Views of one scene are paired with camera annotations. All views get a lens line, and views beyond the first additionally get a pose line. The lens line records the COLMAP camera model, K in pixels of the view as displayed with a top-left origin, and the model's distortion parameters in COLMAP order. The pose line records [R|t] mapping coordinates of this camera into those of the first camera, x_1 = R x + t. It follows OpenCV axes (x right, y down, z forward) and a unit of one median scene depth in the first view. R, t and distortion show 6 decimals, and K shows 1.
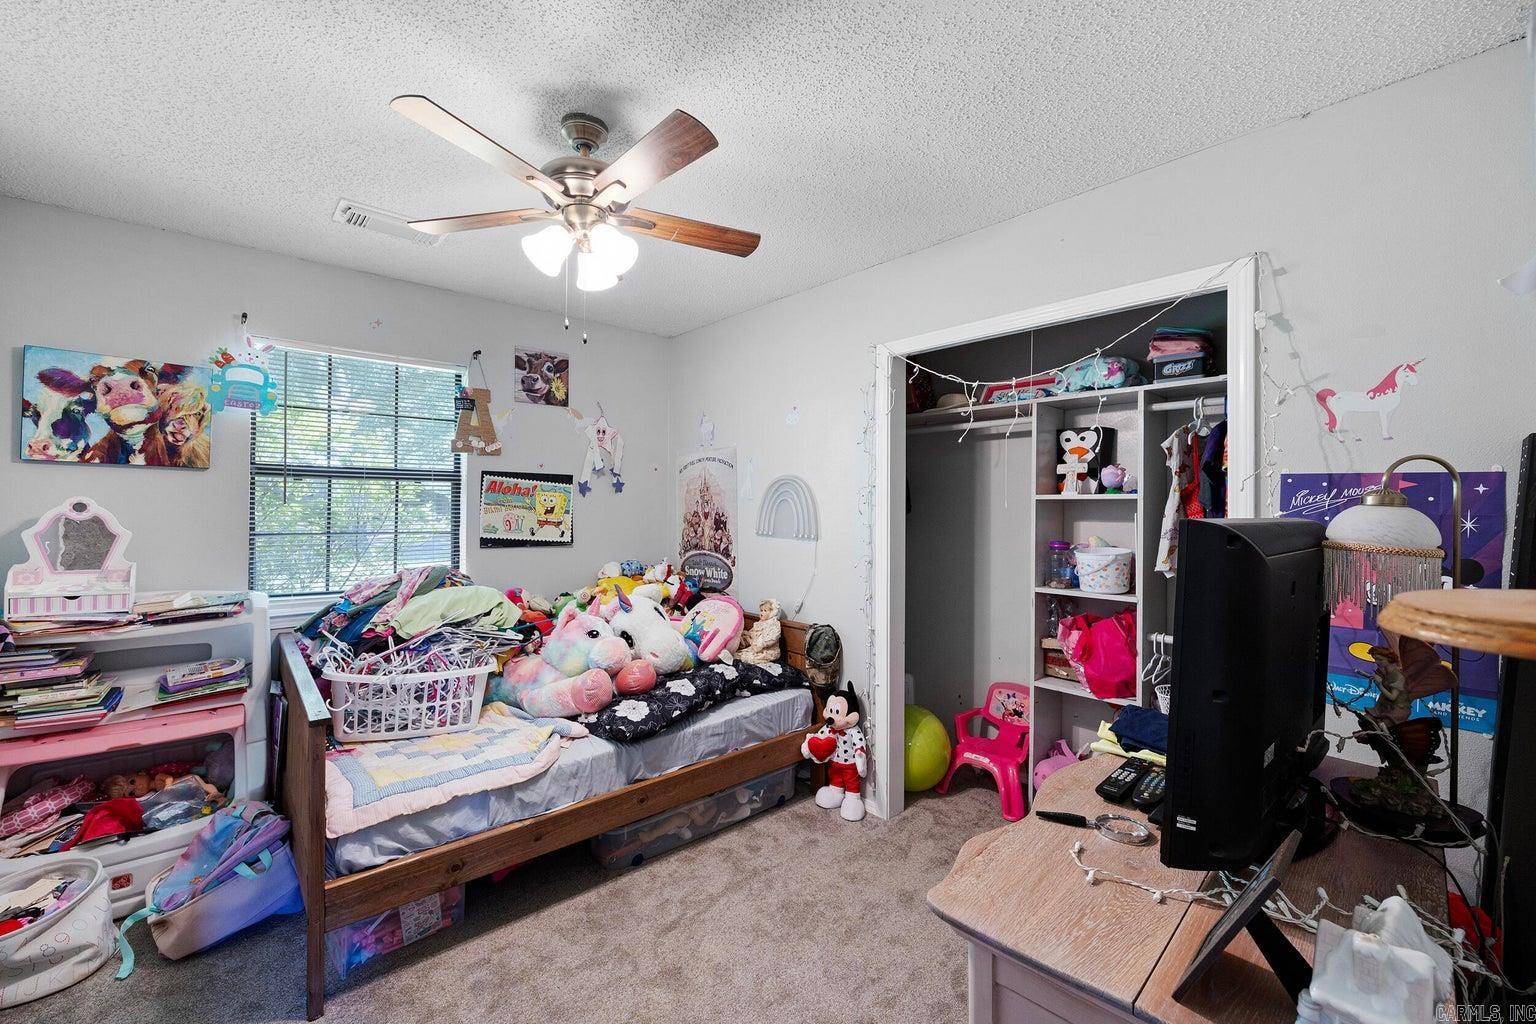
lens RADIAL K [[630.0, 0, 773.0], [0, 630.0, 508.9], [0, 0, 1]] dist [-0.001522, 0.000011]
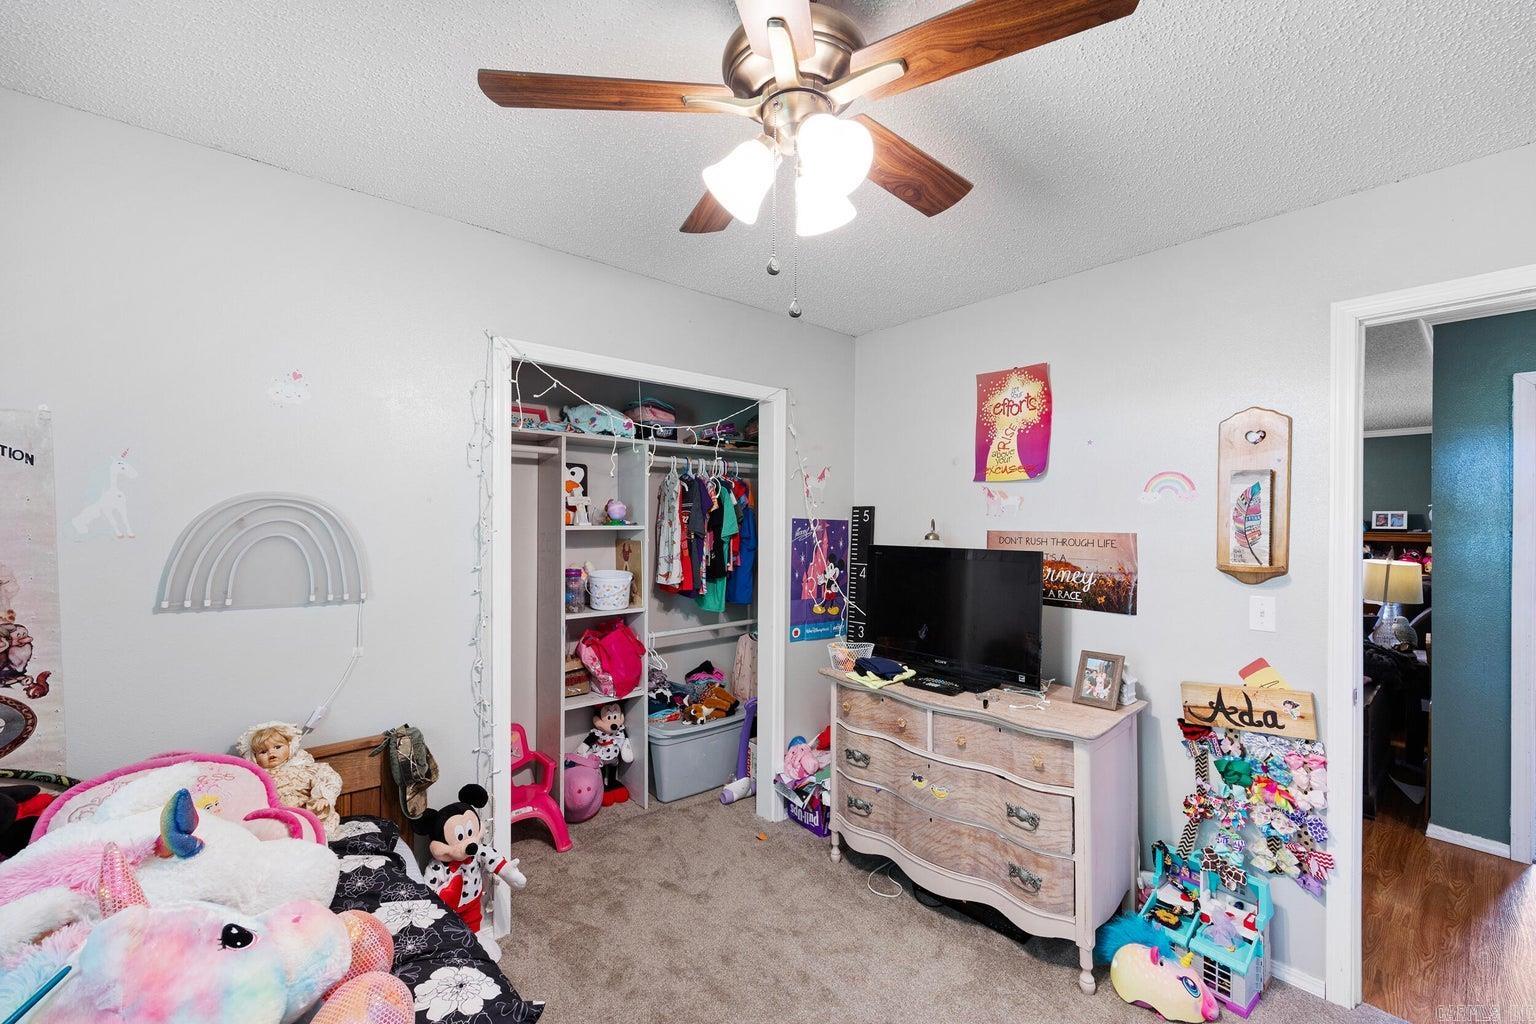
lens RADIAL K [[630.0, 0, 773.0], [0, 630.0, 508.9], [0, 0, 1]] dist [-0.001522, 0.000011]
pose [[0.013449, 0.011046, 0.999849, -0.603473], [-0.001318, 0.999938, -0.011030, -0.038337], [-0.999909, -0.001169, 0.013463, 0.642200]]
